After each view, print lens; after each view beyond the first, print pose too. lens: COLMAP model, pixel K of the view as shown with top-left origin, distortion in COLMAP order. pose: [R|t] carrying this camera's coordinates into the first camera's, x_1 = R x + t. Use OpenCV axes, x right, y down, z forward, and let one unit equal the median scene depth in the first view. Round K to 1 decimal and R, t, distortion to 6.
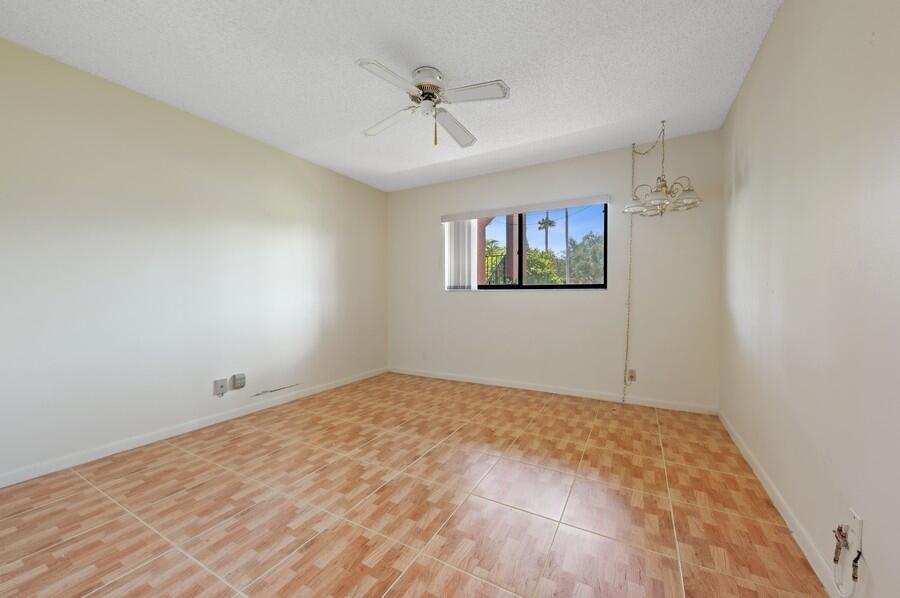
lens RADIAL K [[351.0, 0, 447.3], [0, 351.0, 298.3], [0, 0, 1]] dist [-0.008345, -0.002315]
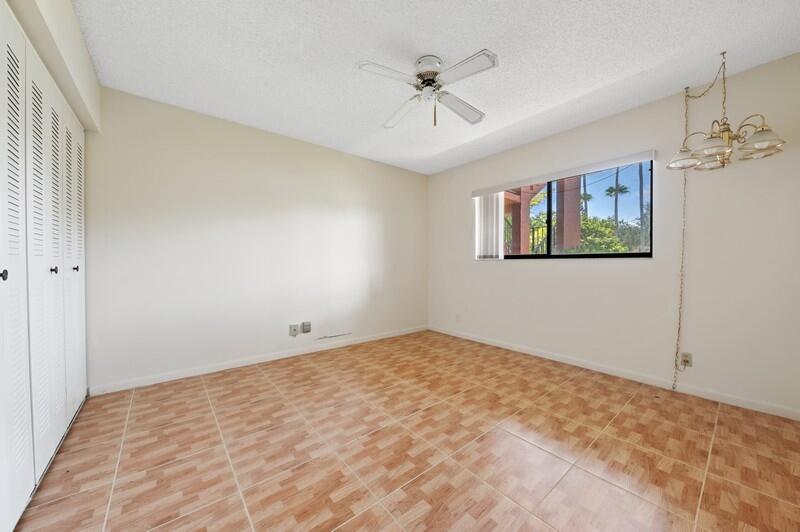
lens RADIAL K [[294.8, 0, 400.0], [0, 294.8, 263.4], [0, 0, 1]] dist [-0.003852, -0.004059]
pose [[0.927518, 0.005056, -0.373743, 0.174097], [-0.008947, 0.999922, -0.008675, -0.000086], [0.373670, 0.011390, 0.927492, 0.095301]]
